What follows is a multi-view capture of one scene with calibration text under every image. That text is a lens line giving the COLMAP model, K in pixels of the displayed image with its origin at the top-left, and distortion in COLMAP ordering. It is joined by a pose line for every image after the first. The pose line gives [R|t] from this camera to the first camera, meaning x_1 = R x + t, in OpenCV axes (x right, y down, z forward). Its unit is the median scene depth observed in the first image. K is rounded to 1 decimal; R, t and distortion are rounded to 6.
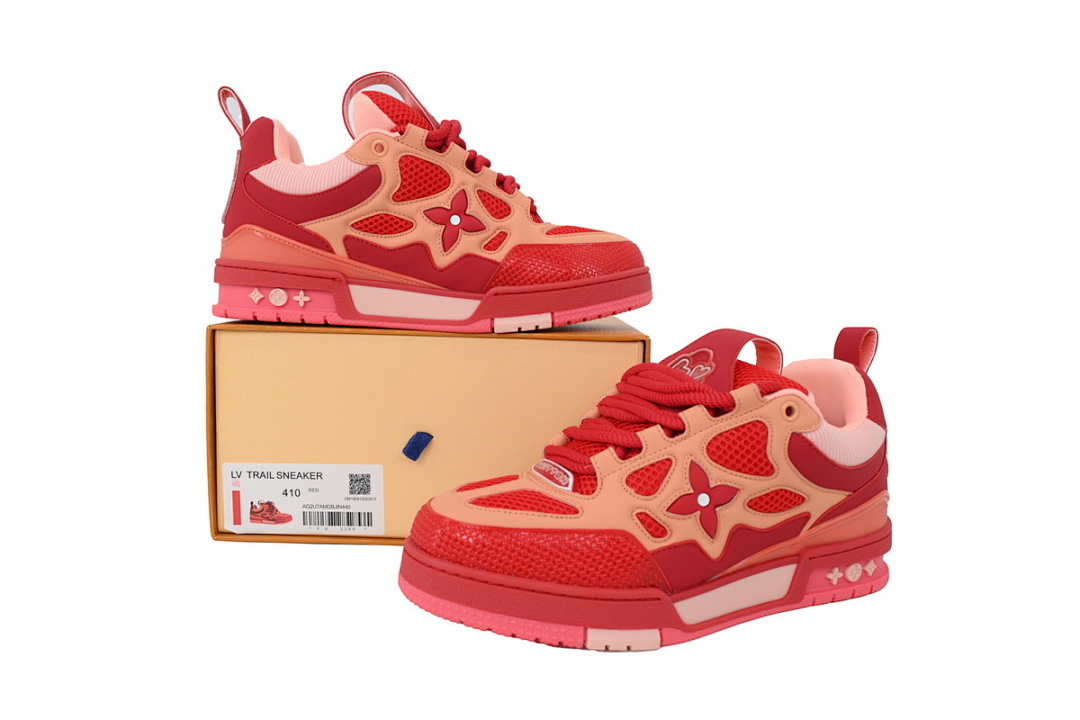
lens RADIAL K [[793.5, 0, 540.0], [0, 793.5, 360.0], [0, 0, 1]] dist [-0.001837, -0.000364]
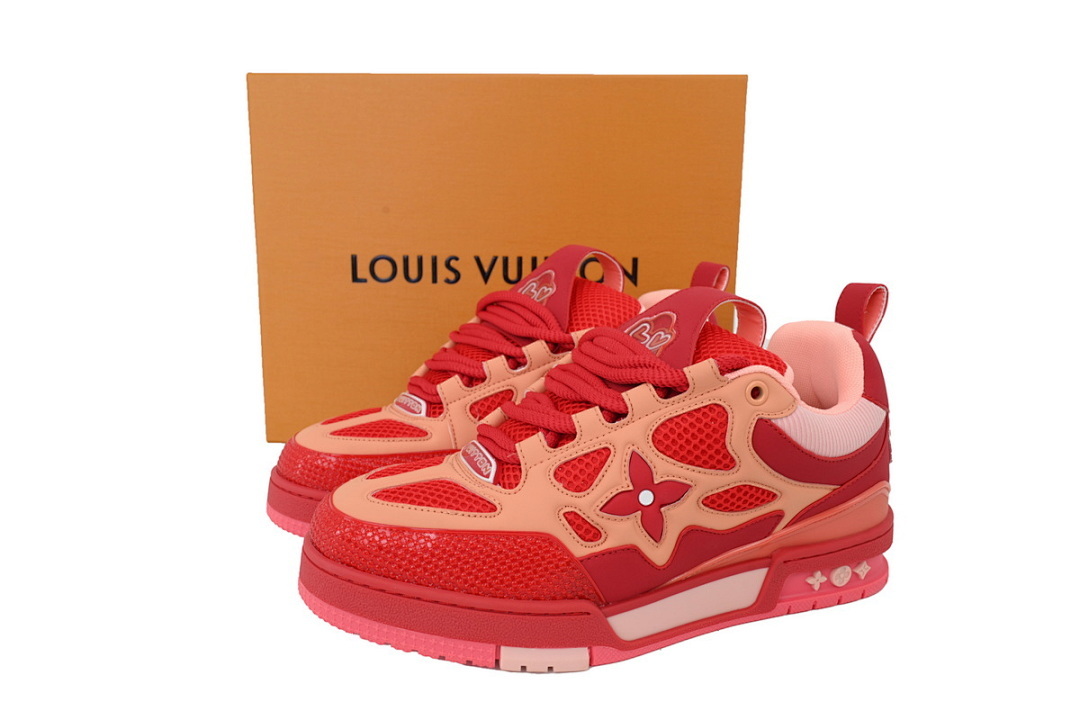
lens RADIAL K [[793.5, 0, 540.0], [0, 793.5, 360.0], [0, 0, 1]] dist [-0.001837, -0.000364]
pose [[0.996863, 0.008418, -0.078695, 0.156664], [-0.001613, 0.996282, 0.086141, -0.040090], [0.079127, -0.085744, 0.993170, 0.168989]]
